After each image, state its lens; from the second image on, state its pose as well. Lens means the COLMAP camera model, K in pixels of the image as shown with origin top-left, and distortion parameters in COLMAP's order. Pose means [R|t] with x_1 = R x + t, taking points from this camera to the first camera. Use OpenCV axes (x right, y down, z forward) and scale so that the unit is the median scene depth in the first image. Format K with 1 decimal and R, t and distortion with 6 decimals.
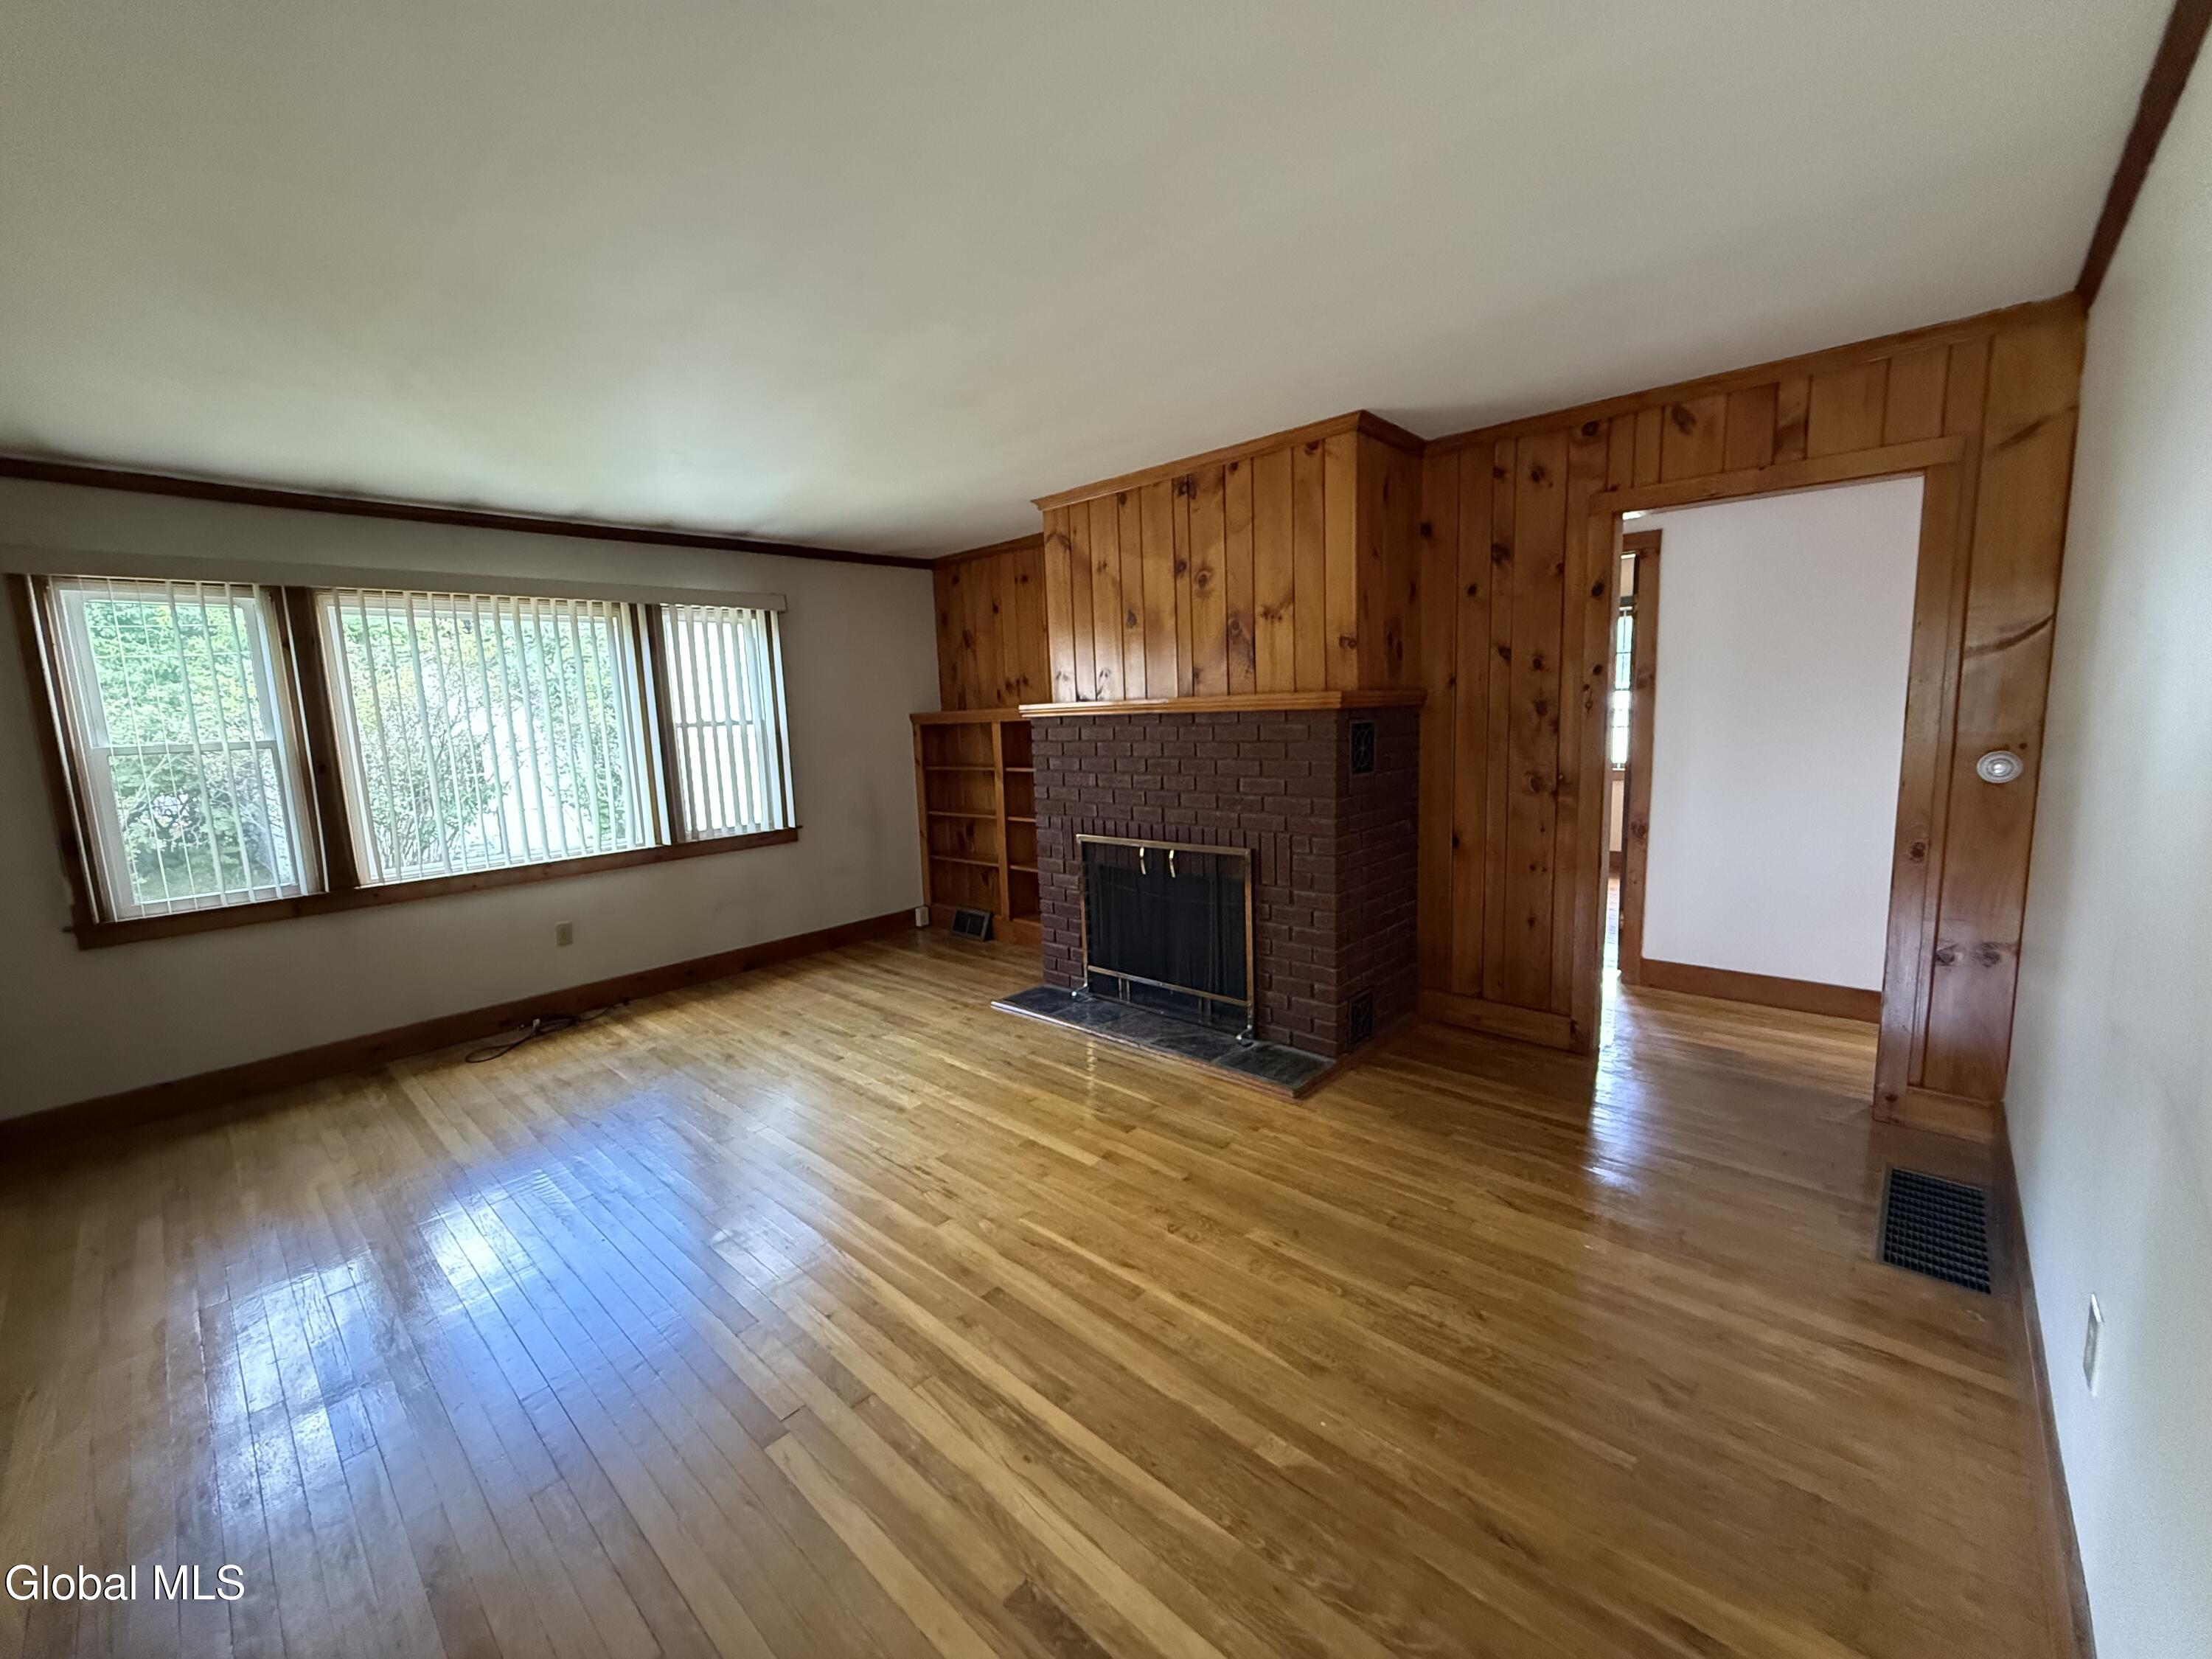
lens RADIAL K [[882.6, 0, 1094.2], [0, 882.6, 829.0], [0, 0, 1]] dist [0.001976, 0.000268]
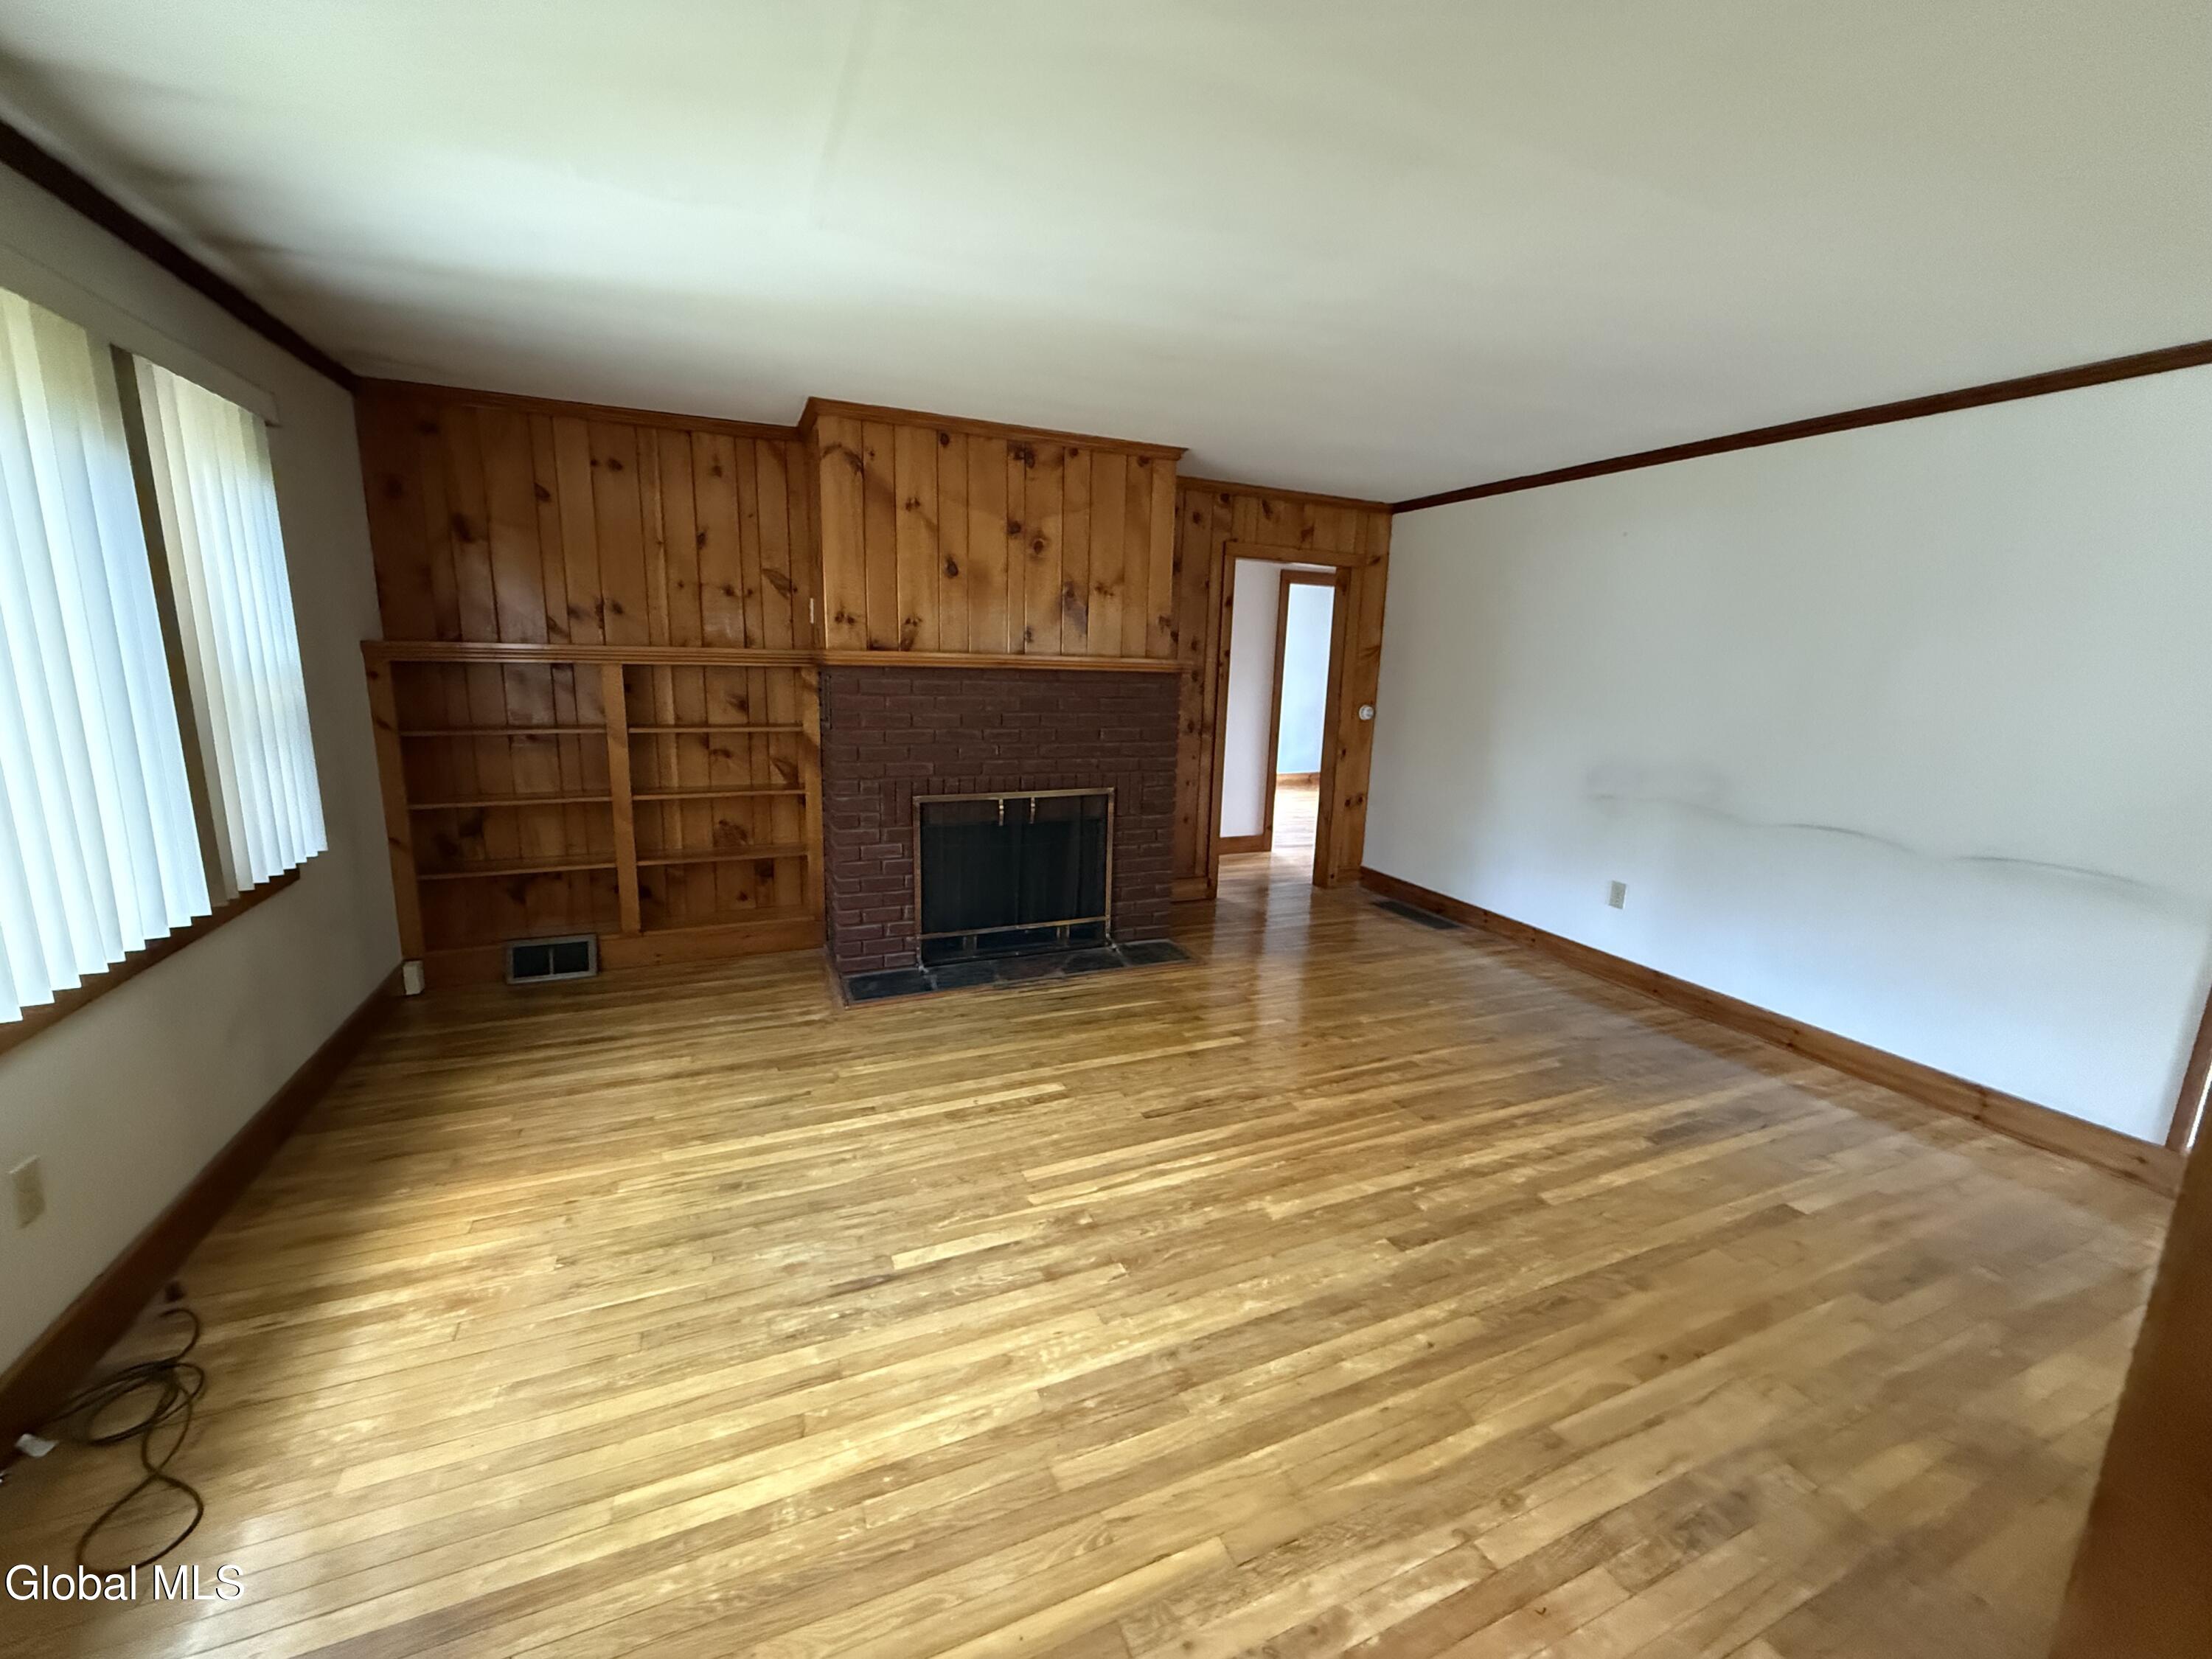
lens RADIAL K [[882.6, 0, 1108.2], [0, 882.6, 826.7], [0, 0, 1]] dist [0.001976, 0.000268]
pose [[0.397495, -0.125264, 0.909014, -0.868993], [0.079843, 0.991603, 0.101730, -0.044140], [-0.914124, 0.032141, 0.404158, 0.495648]]
